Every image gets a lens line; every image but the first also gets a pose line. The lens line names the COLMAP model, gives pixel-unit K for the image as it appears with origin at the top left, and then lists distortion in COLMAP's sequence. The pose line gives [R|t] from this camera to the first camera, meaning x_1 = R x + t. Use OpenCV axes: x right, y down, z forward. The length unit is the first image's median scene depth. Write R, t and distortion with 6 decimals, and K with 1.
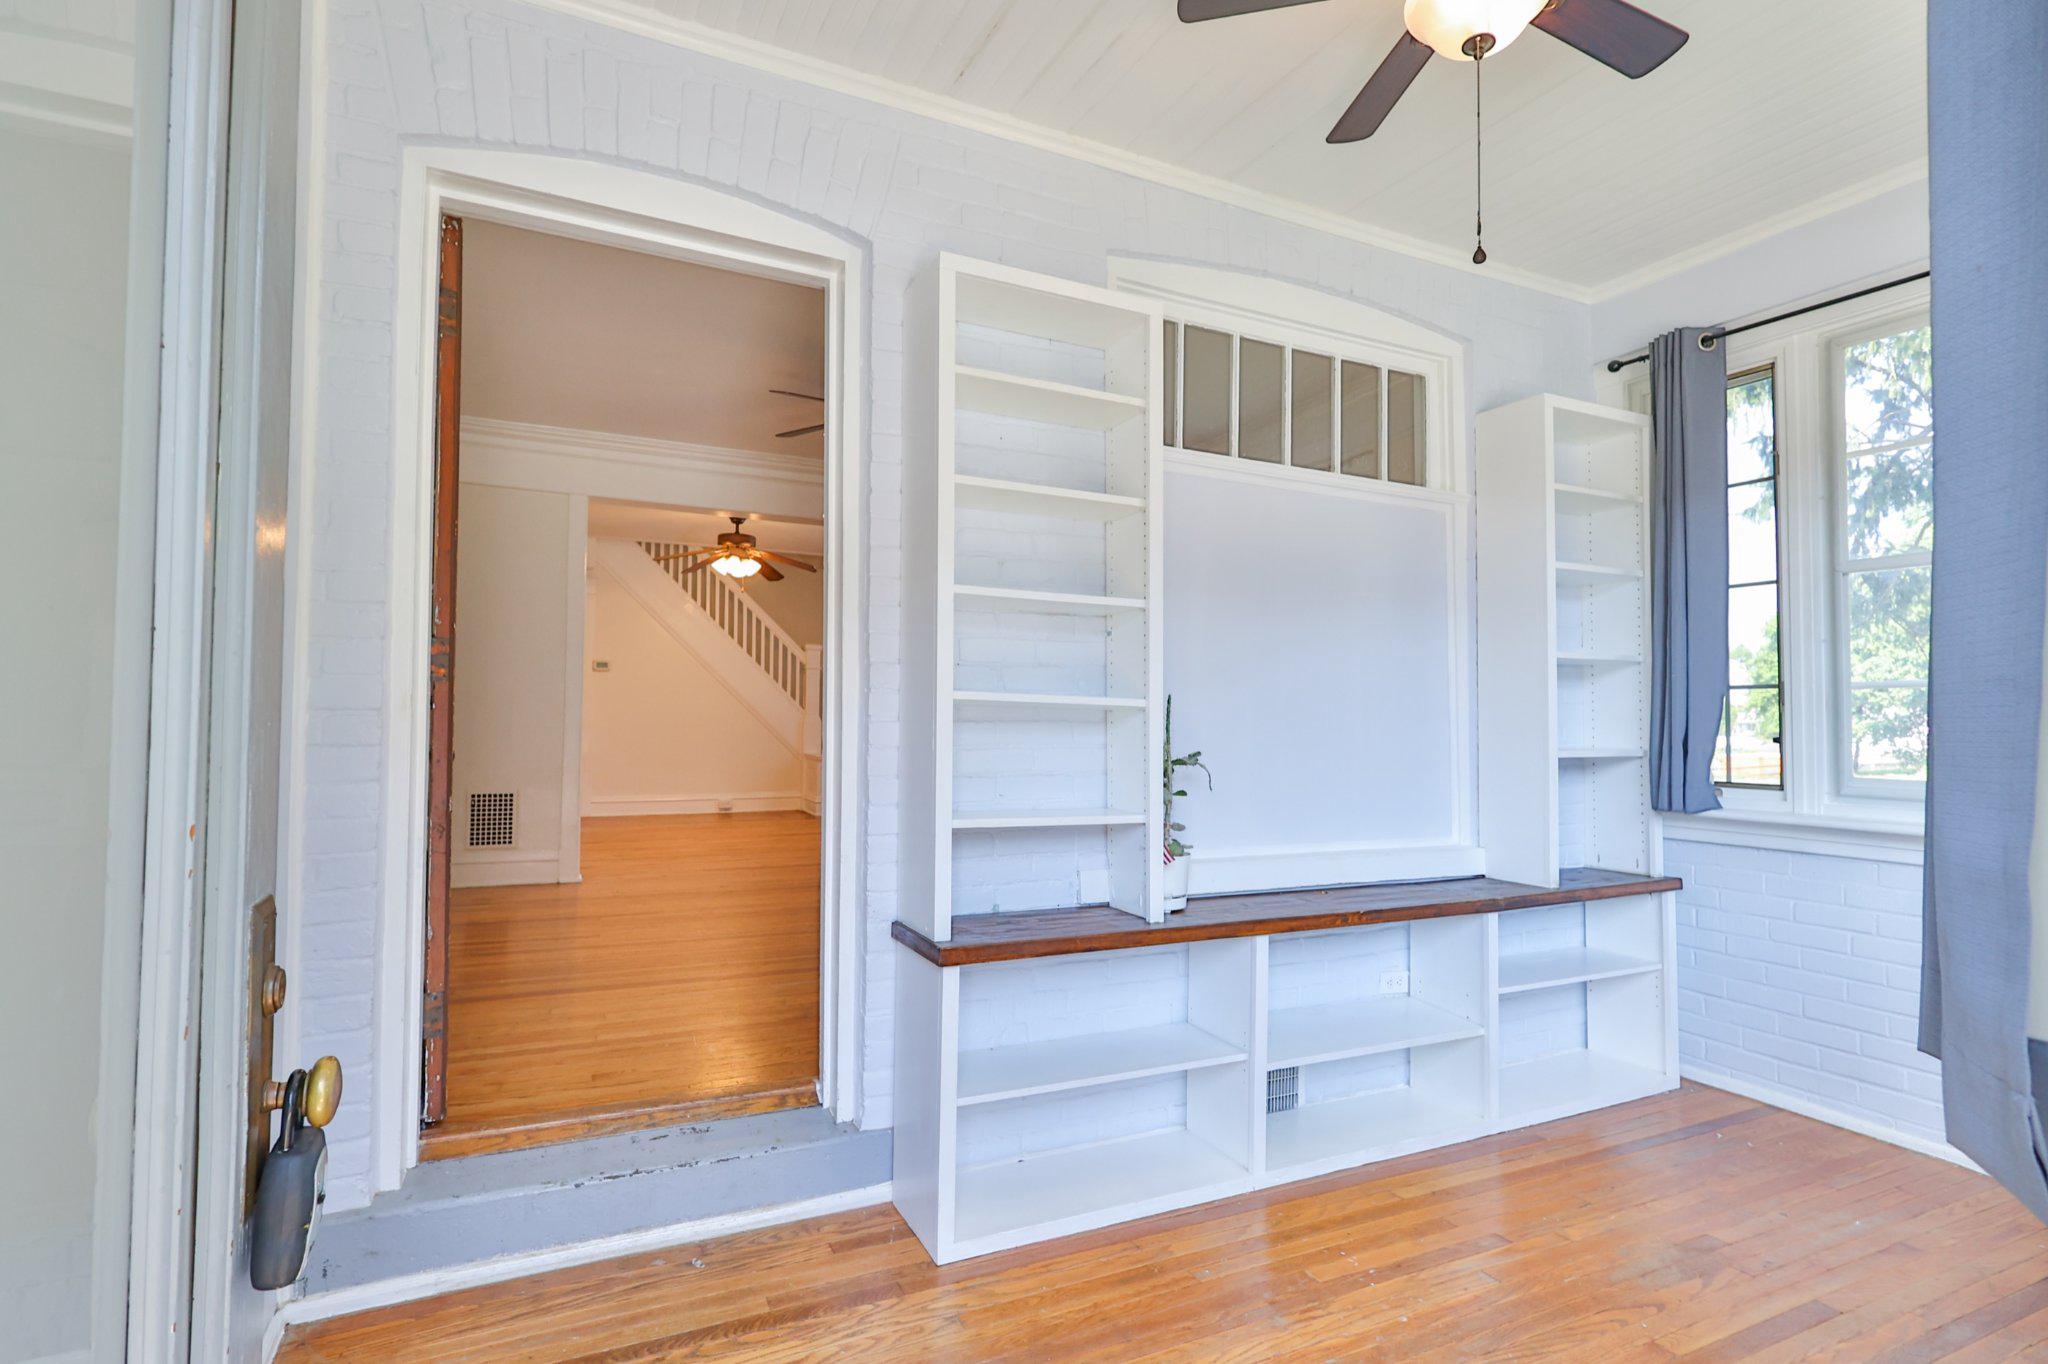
lens RADIAL K [[997.5, 0, 1023.5], [0, 997.5, 682.1], [0, 0, 1]] dist [-0.004557, 0.002209]
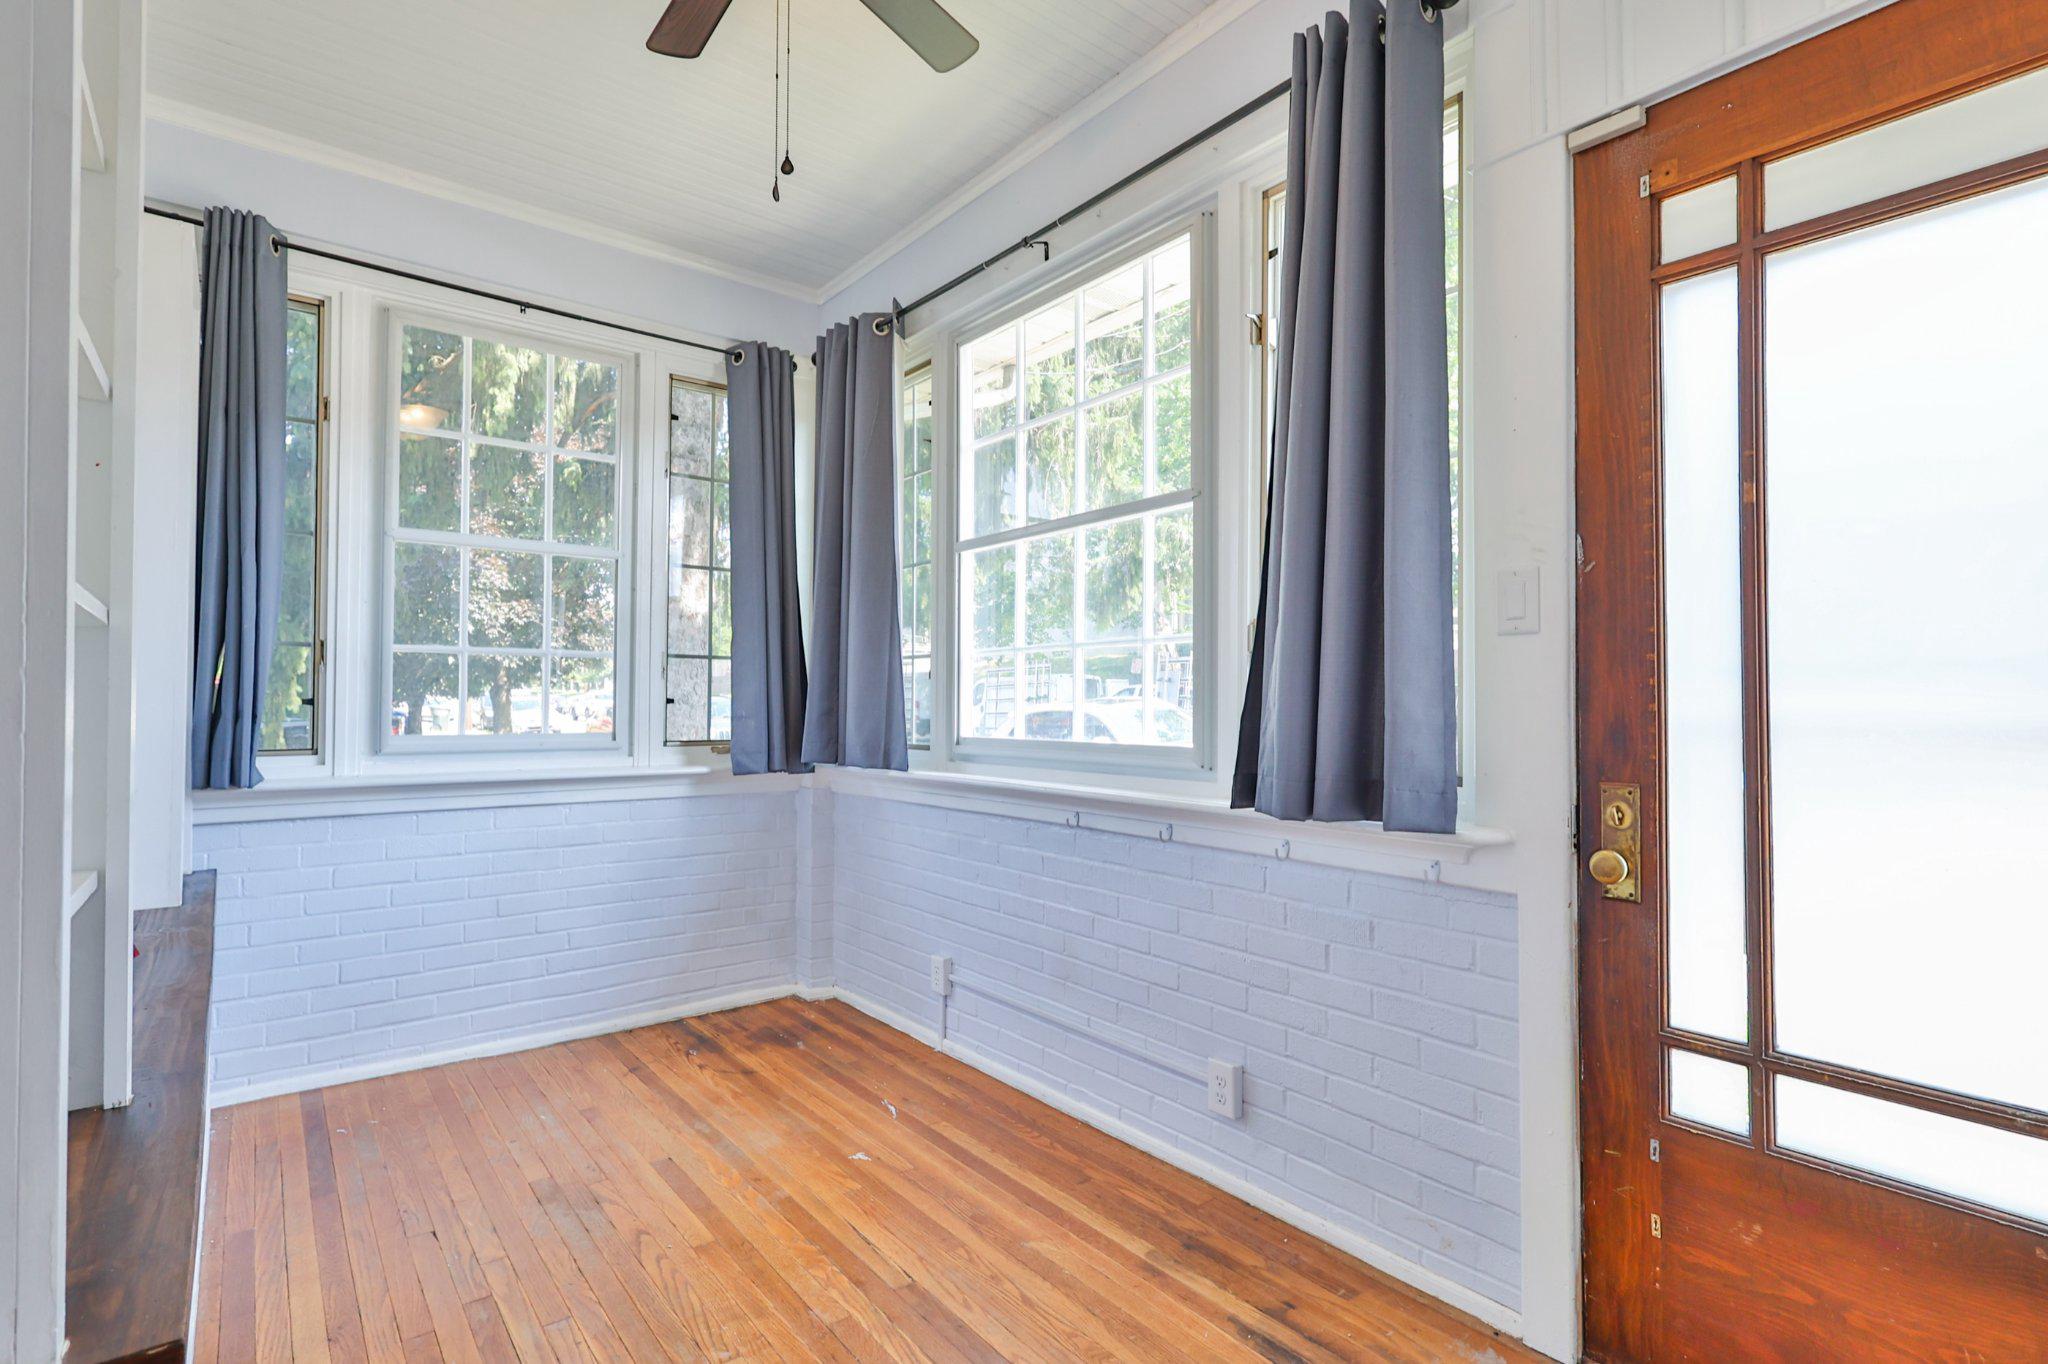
lens RADIAL K [[997.5, 0, 1023.5], [0, 997.5, 682.1], [0, 0, 1]] dist [-0.004557, 0.002209]
pose [[-0.207732, 0.011530, 0.978118, -0.324305], [-0.034151, 0.999235, -0.019032, 0.036973], [-0.977589, -0.037357, -0.207179, 0.574569]]
